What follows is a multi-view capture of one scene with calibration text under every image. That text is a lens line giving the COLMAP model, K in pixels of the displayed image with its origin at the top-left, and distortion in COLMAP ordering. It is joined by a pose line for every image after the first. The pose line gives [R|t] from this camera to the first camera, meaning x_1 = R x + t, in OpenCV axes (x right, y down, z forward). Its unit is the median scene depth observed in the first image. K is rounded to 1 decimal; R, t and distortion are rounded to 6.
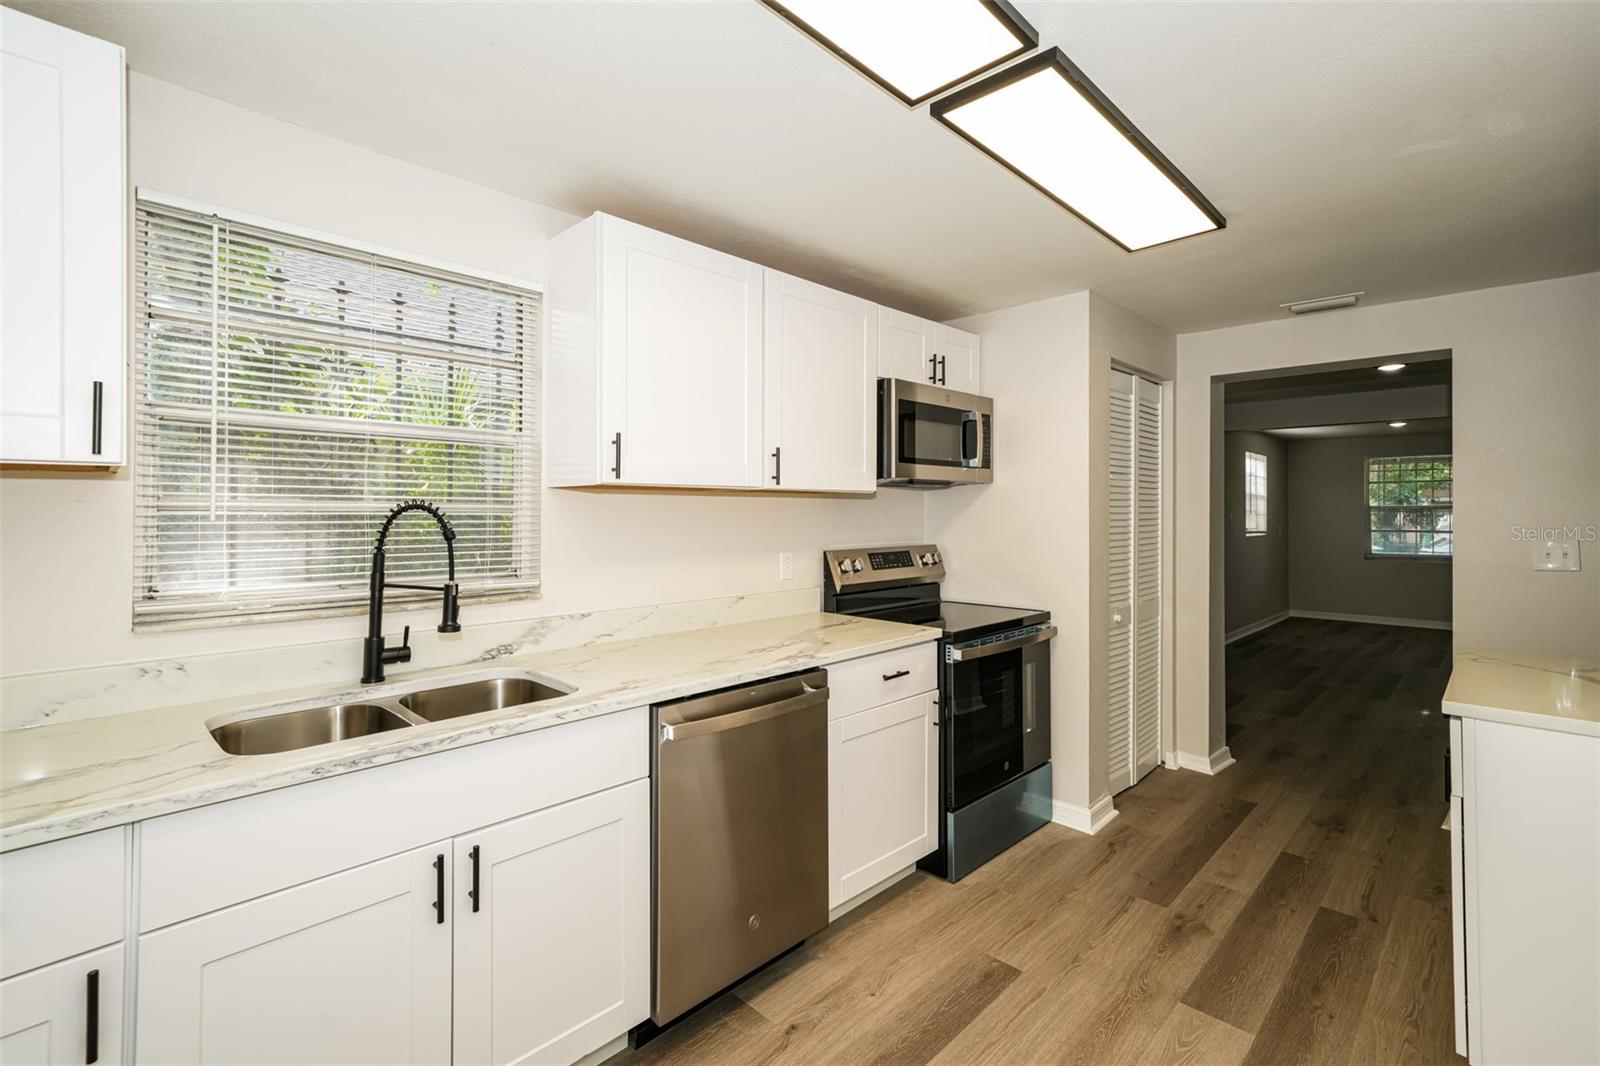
lens RADIAL K [[734.1, 0, 799.9], [0, 734.1, 497.1], [0, 0, 1]] dist [0.011583, 0.000155]
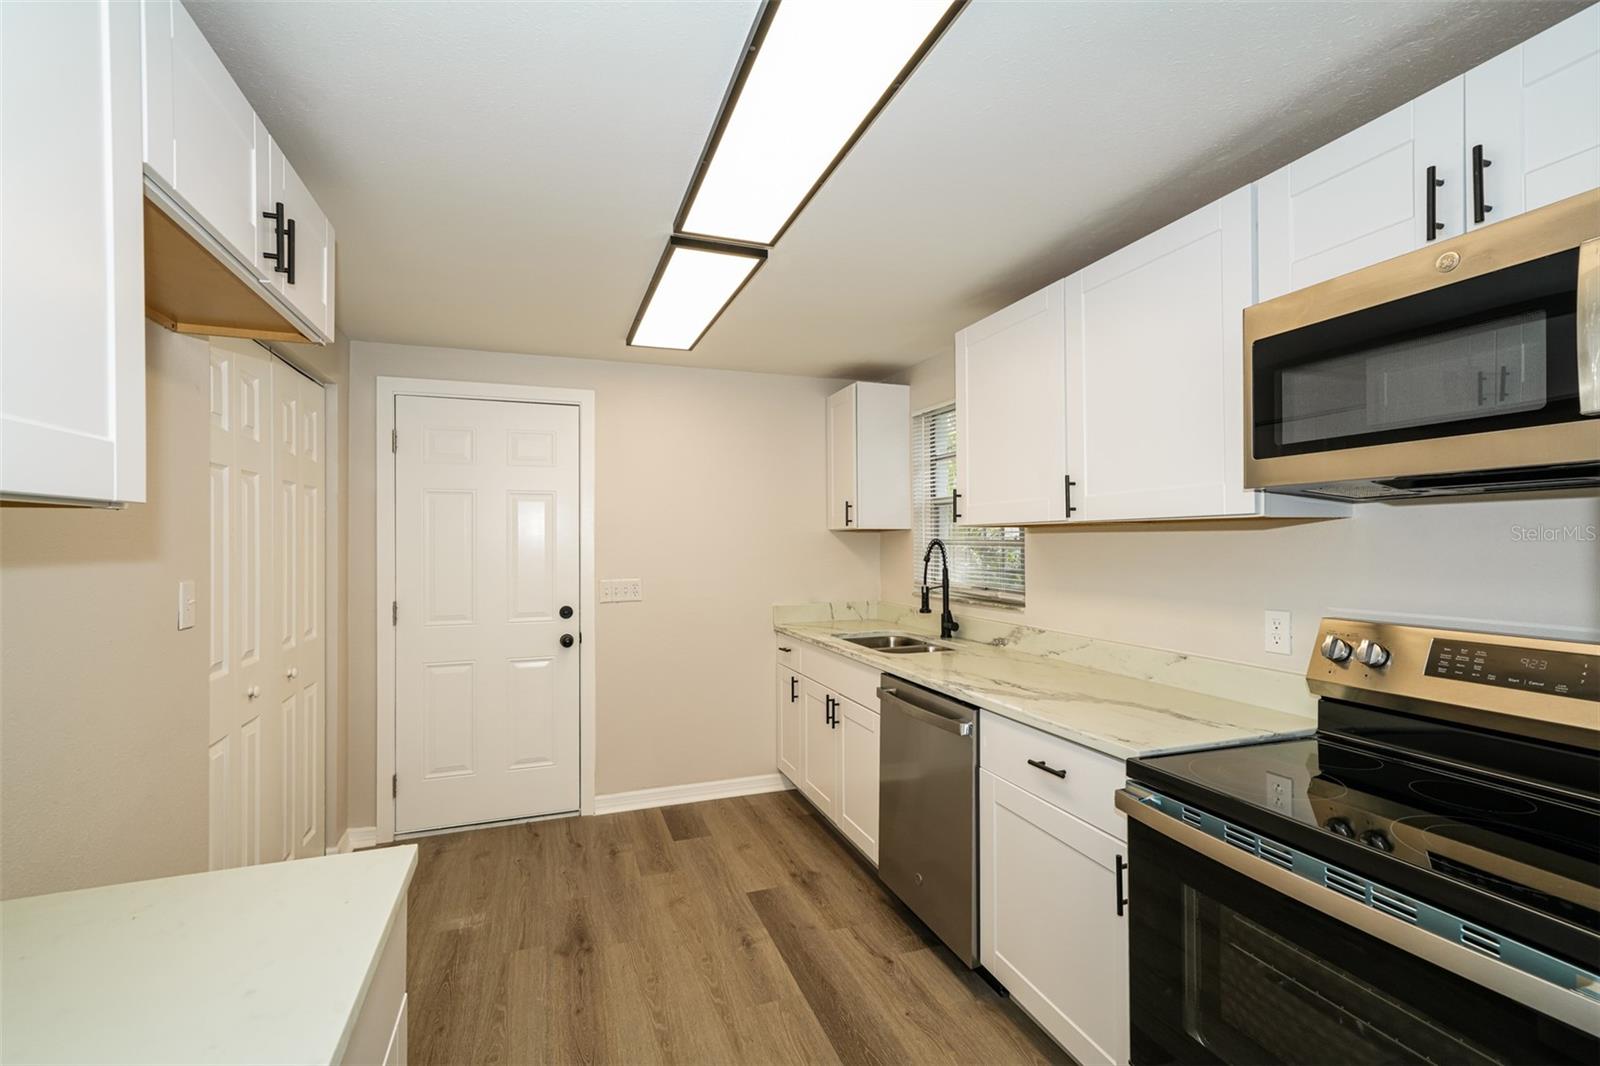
lens RADIAL K [[704.7, 0, 802.8], [0, 704.7, 536.6], [0, 0, 1]] dist [0.013015, 0.000105]
pose [[-0.432358, -0.009897, -0.901648, 0.902986], [0.013373, 0.999759, -0.017386, 0.018260], [0.901603, -0.019575, -0.432122, 1.111949]]
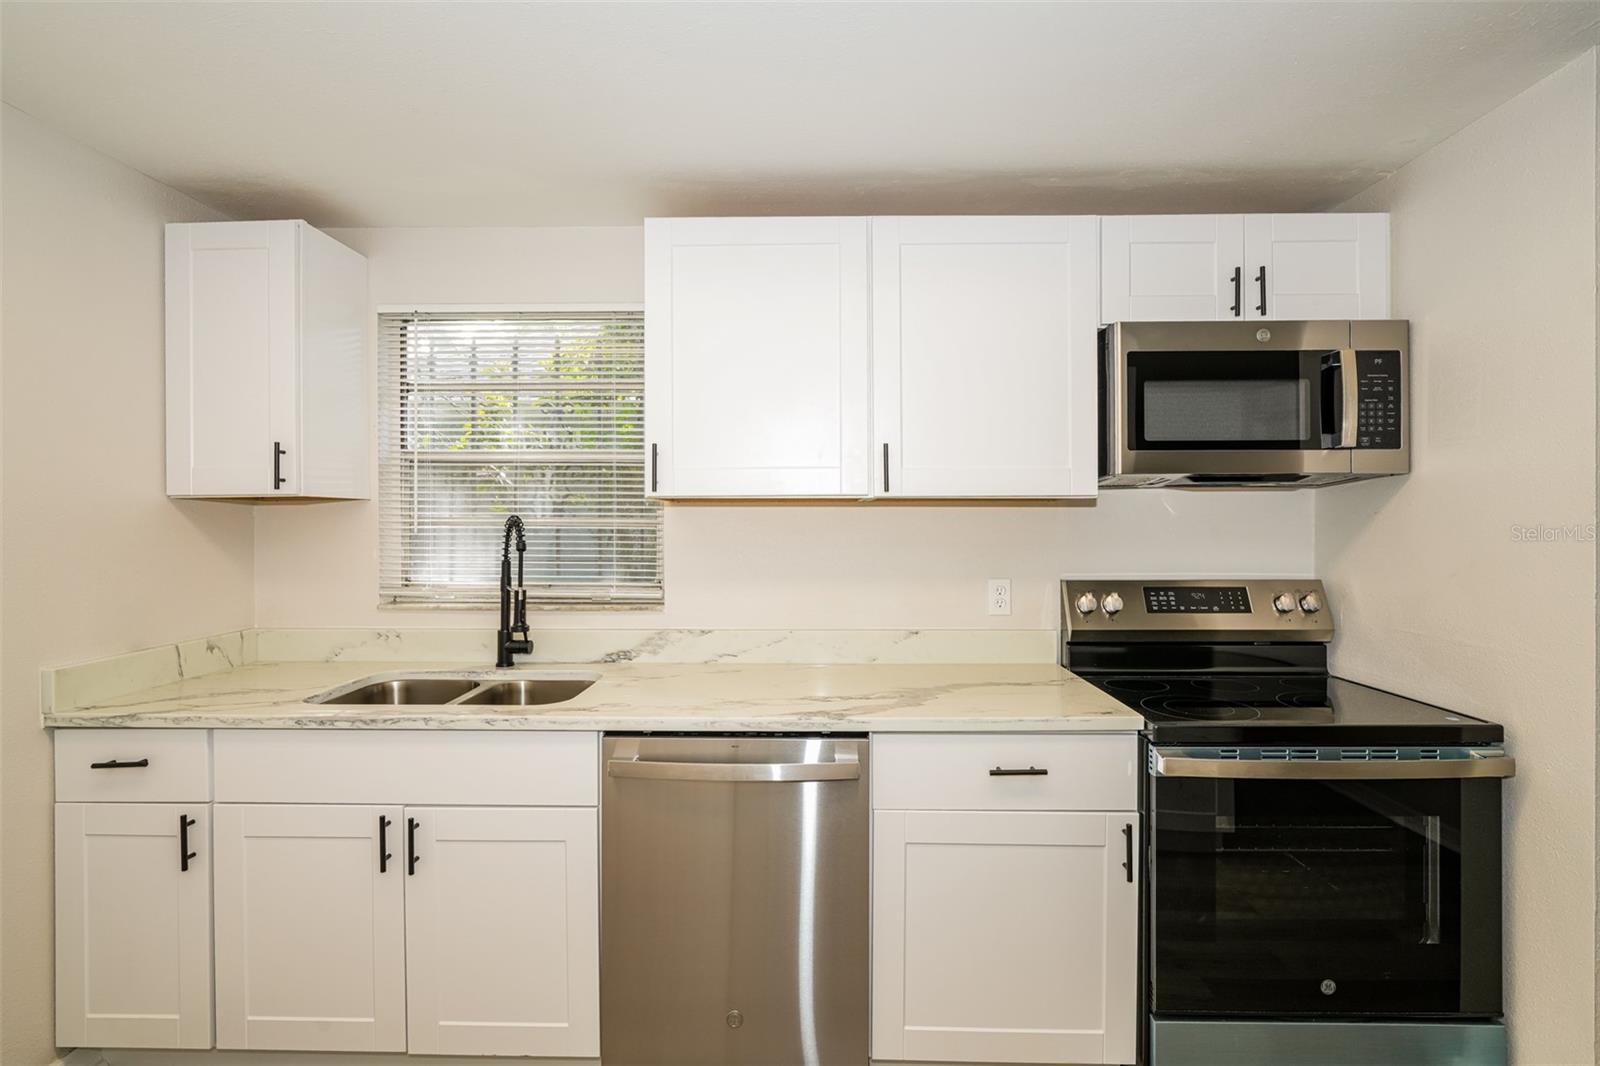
lens RADIAL K [[729.0, 0, 802.4], [0, 729.0, 519.2], [0, 0, 1]] dist [-0.012160, -0.000109]
pose [[0.684343, -0.007703, -0.729119, 0.486999], [0.014331, 0.999893, 0.002887, 0.009353], [0.729019, -0.012424, 0.684381, 0.416792]]
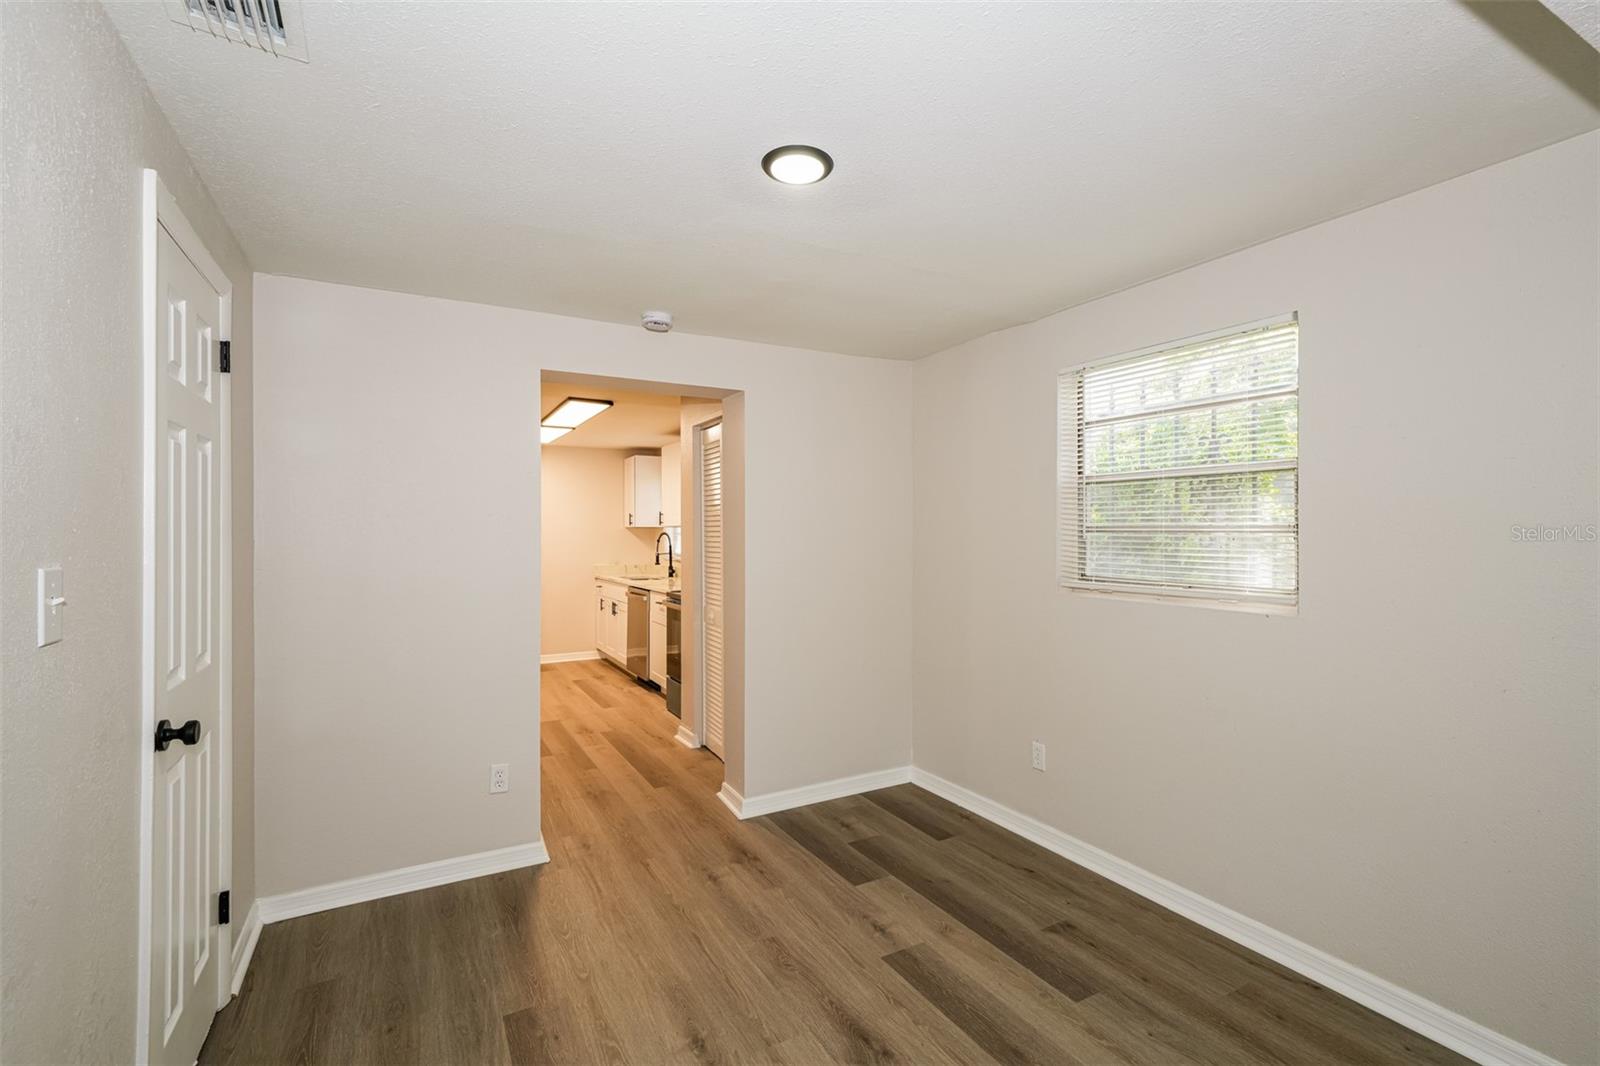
lens RADIAL K [[704.7, 0, 802.8], [0, 704.7, 536.6], [0, 0, 1]] dist [0.013015, 0.000105]
pose [[-0.286920, -0.002391, -0.957952, 2.252641], [0.012818, 0.999898, -0.006335, 0.047264], [0.957869, -0.014096, -0.286860, 2.161100]]
